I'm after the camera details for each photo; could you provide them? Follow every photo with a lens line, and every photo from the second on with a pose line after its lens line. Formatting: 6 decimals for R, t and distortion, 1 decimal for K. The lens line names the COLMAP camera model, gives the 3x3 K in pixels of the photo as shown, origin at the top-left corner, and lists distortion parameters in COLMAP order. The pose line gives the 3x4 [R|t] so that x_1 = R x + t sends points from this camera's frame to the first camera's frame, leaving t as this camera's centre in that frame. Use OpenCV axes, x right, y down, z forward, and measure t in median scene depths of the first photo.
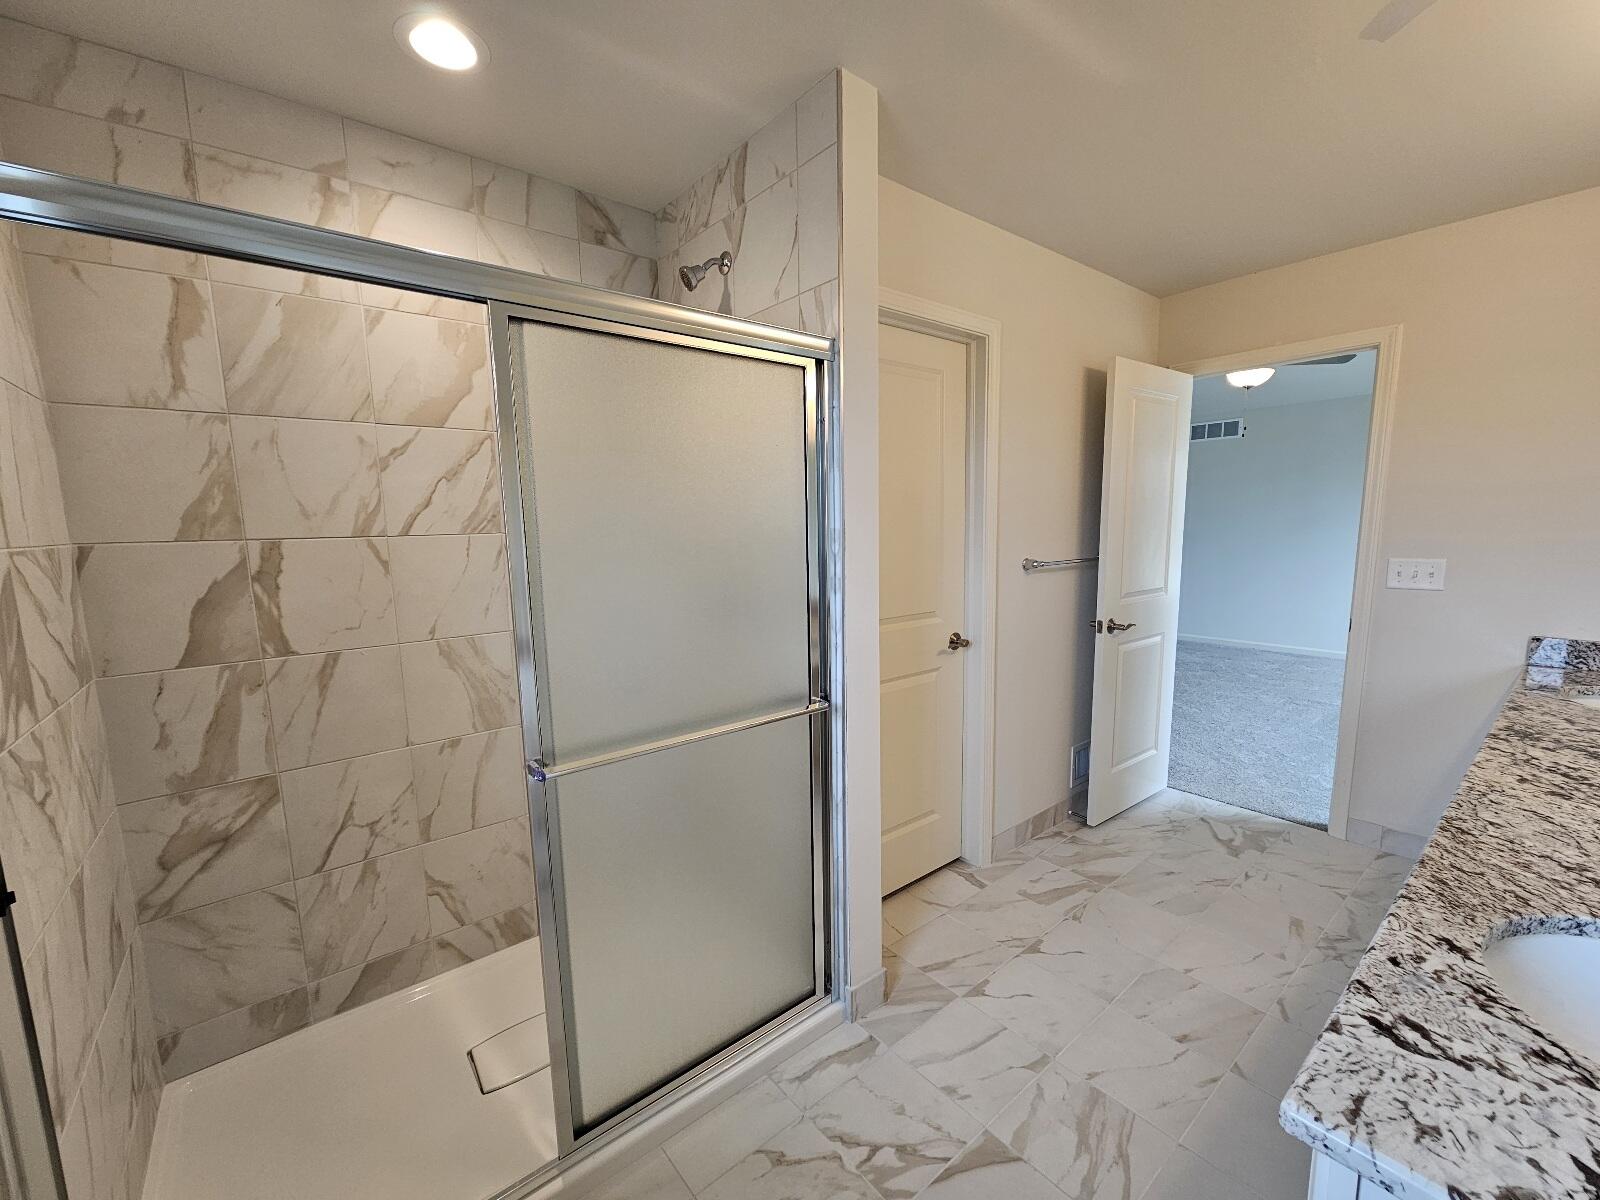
lens RADIAL K [[653.0, 0, 795.0], [0, 653.0, 616.4], [0, 0, 1]] dist [-0.011106, 0.002636]
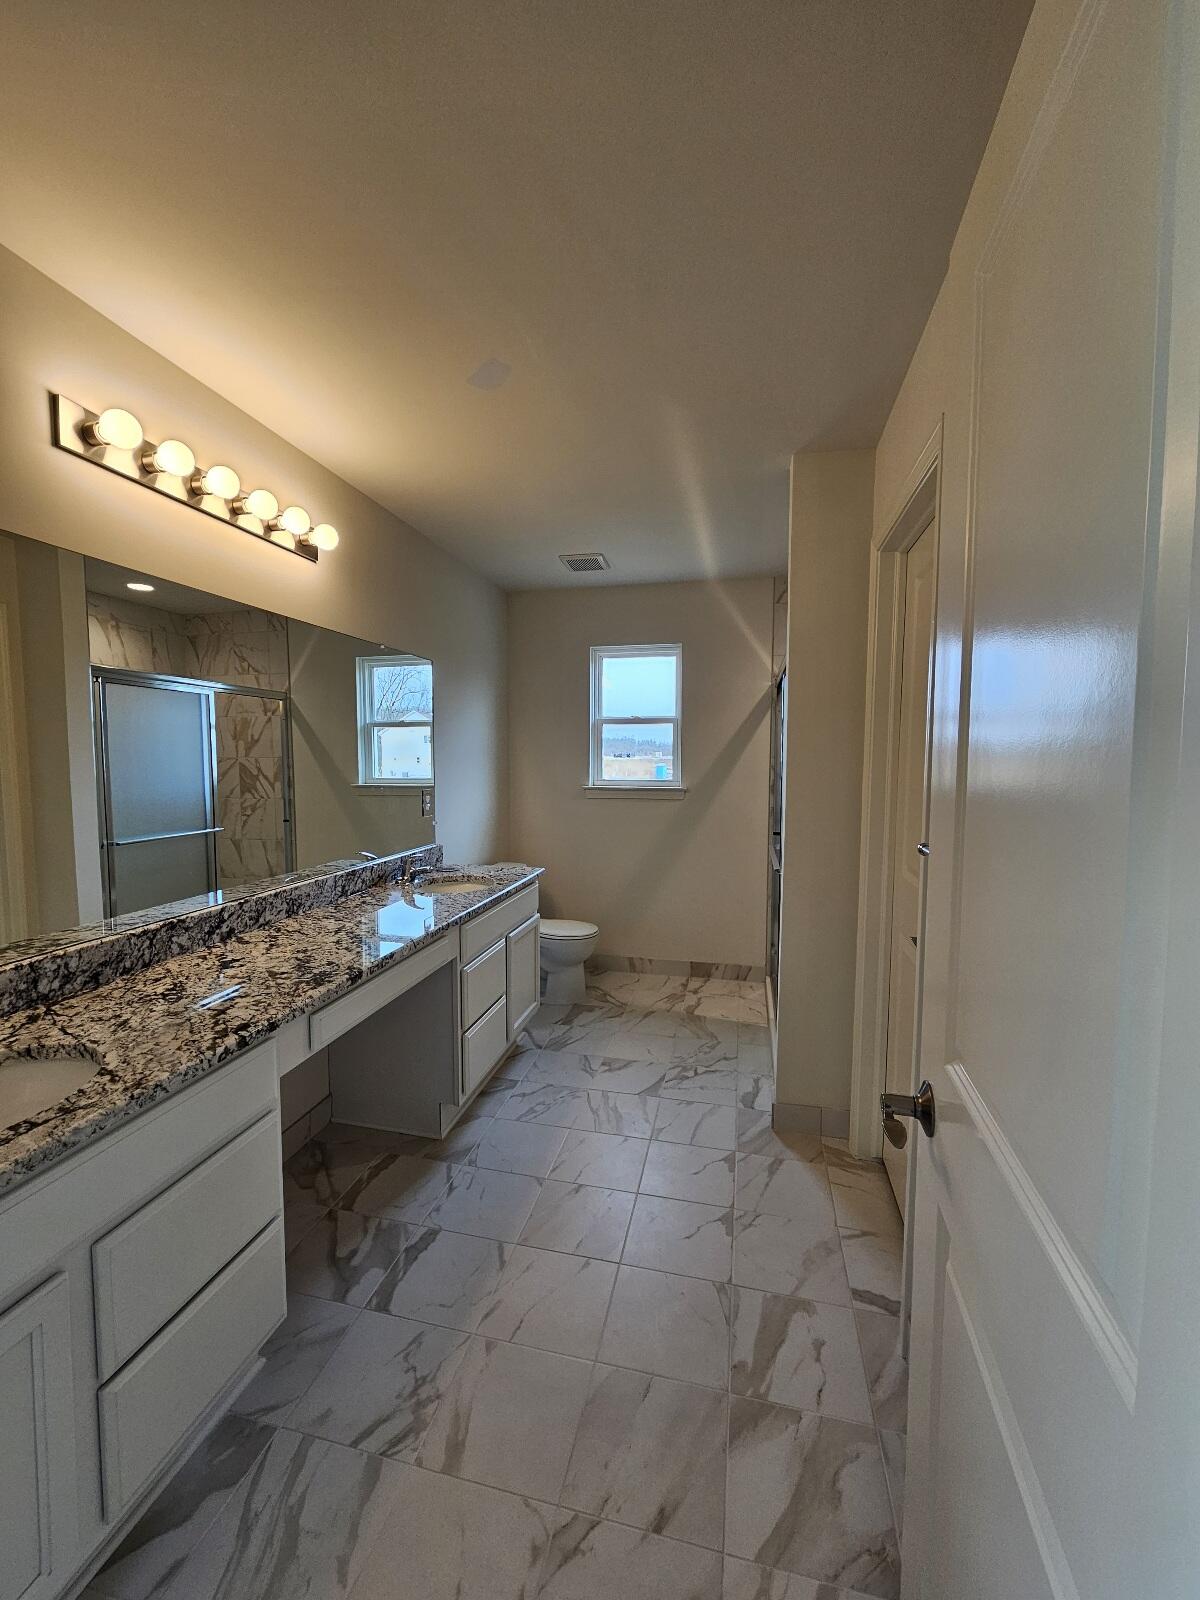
lens RADIAL K [[653.0, 0, 587.3], [0, 653.0, 803.5], [0, 0, 1]] dist [-0.011106, 0.002636]
pose [[-0.791490, 0.062923, -0.607935, 1.289075], [-0.073931, 0.977525, 0.197430, -0.282320], [0.606695, 0.201209, -0.769049, 1.815906]]
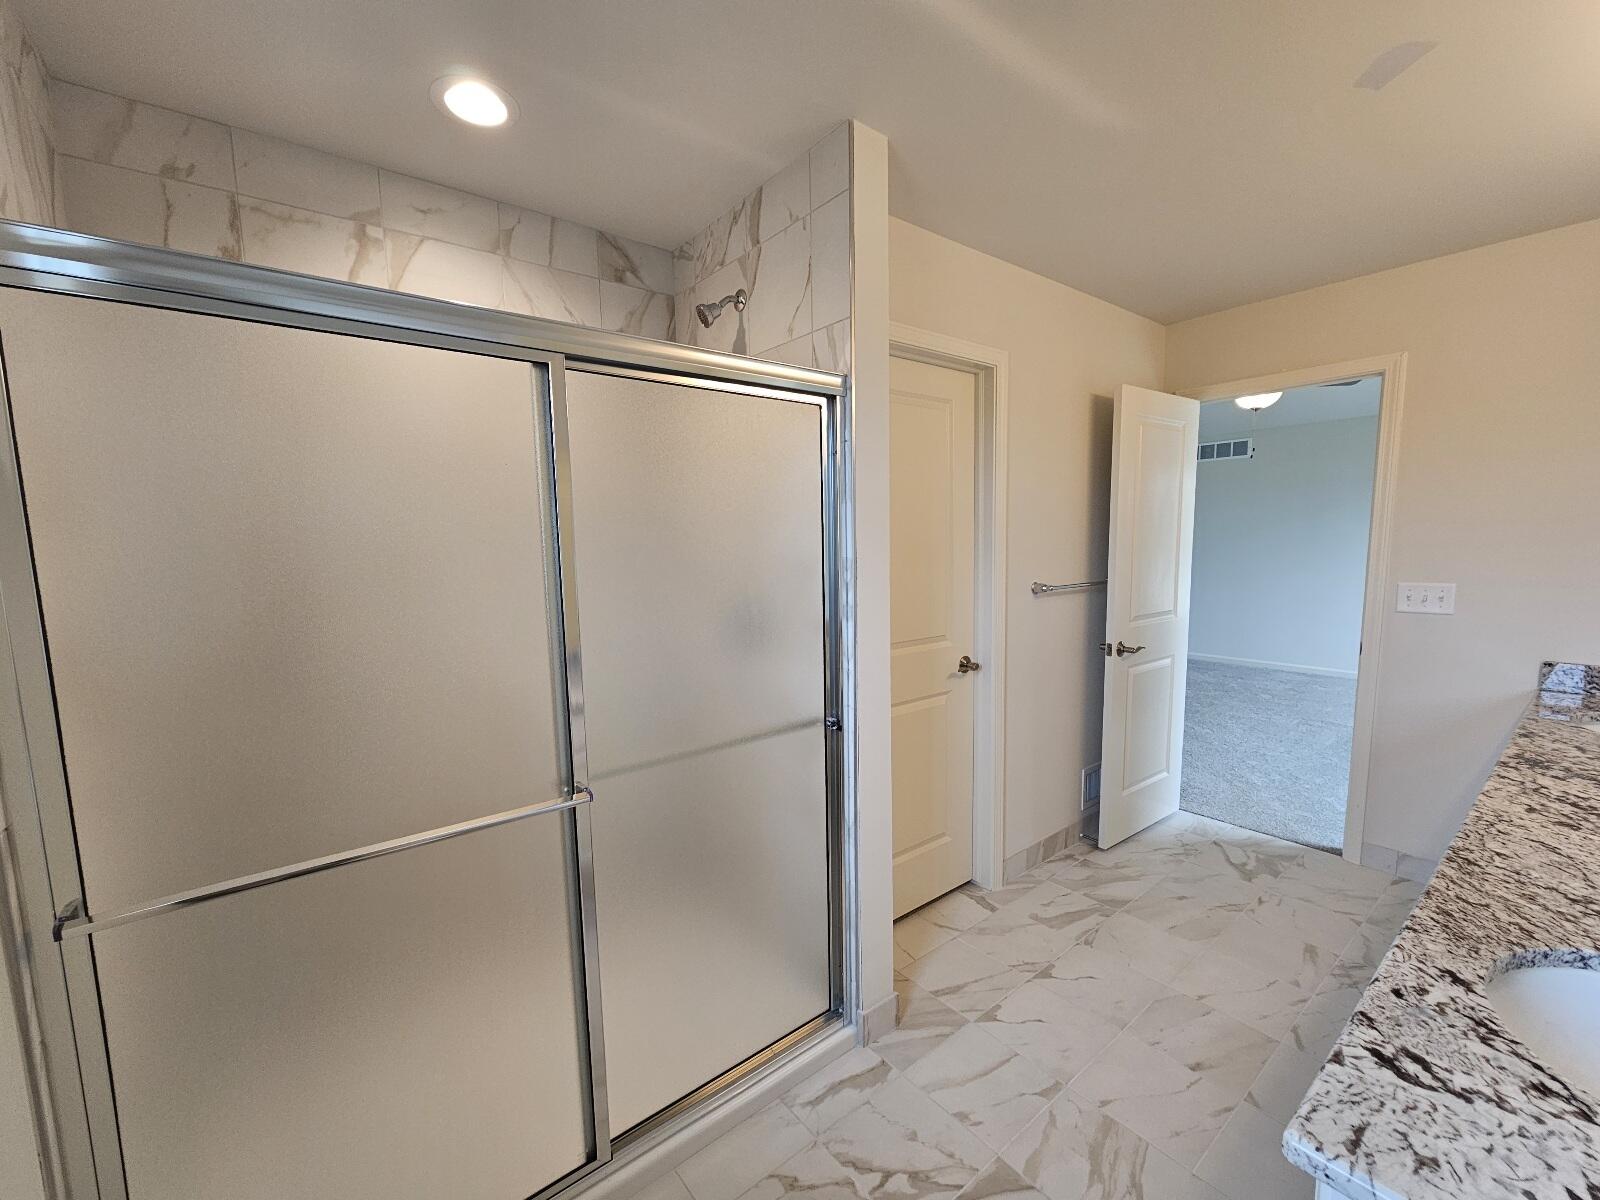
lens RADIAL K [[653.0, 0, 794.8], [0, 653.0, 615.9], [0, 0, 1]] dist [-0.011106, 0.002636]
pose [[0.999895, 0.000911, -0.014431, -0.005726], [-0.001270, 0.999690, -0.024874, -0.017212], [0.014404, 0.024890, 0.999586, -0.023697]]
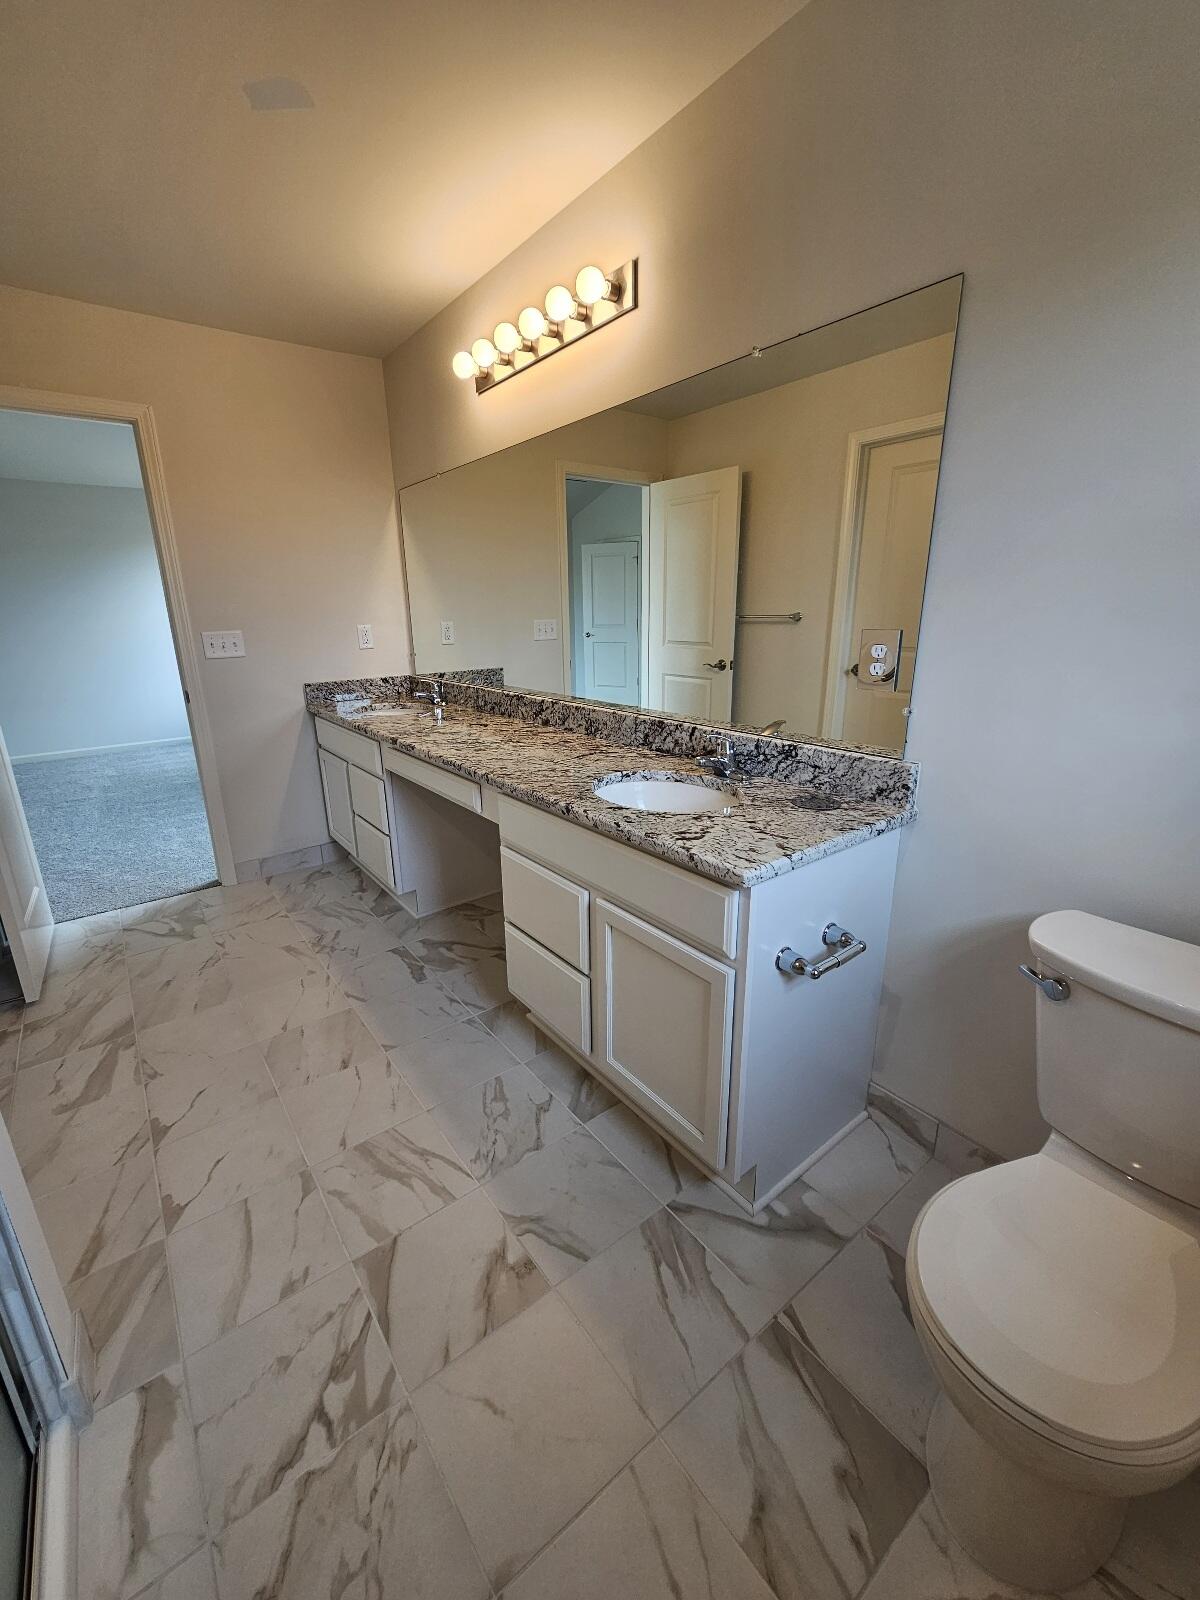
lens RADIAL K [[653.0, 0, 585.6], [0, 653.0, 797.6], [0, 0, 1]] dist [-0.011106, 0.002636]
pose [[0.032142, -0.262841, 0.964304, -0.337395], [0.162583, 0.953327, 0.254430, 0.007500], [-0.986171, 0.148601, 0.073376, 0.457763]]
